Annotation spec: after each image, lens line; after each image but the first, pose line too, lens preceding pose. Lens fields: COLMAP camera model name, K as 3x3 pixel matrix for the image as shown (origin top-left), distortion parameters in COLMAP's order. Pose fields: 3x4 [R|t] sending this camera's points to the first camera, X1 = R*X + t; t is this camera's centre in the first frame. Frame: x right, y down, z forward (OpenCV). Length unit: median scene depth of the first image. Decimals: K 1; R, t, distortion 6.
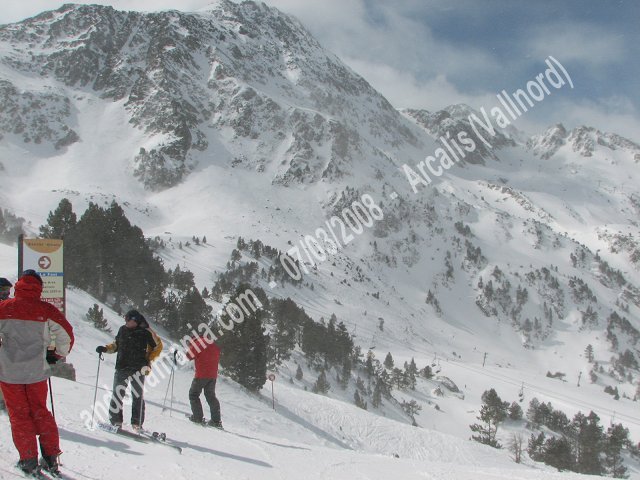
lens RADIAL K [[689.5, 0, 337.0], [0, 689.5, 241.6], [0, 0, 1]] dist [-0.188239, 0.254607]
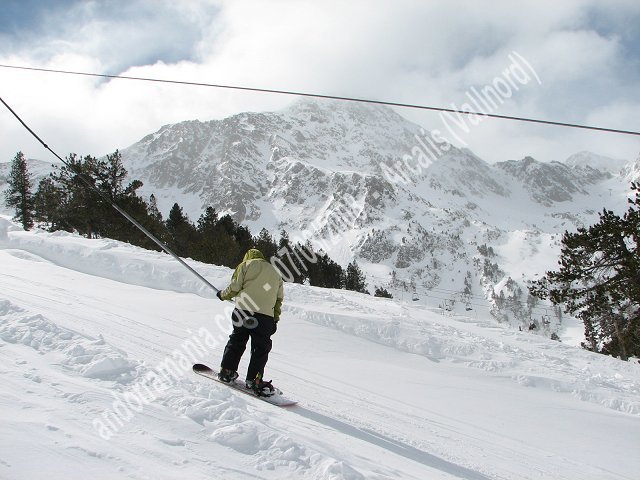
lens RADIAL K [[689.5, 0, 337.0], [0, 689.5, 241.6], [0, 0, 1]] dist [-0.188239, 0.254607]
pose [[0.952965, -0.159779, -0.257543, 0.218004], [0.123810, 0.980844, -0.150389, 0.090534], [0.276638, 0.111429, 0.954492, -0.077288]]
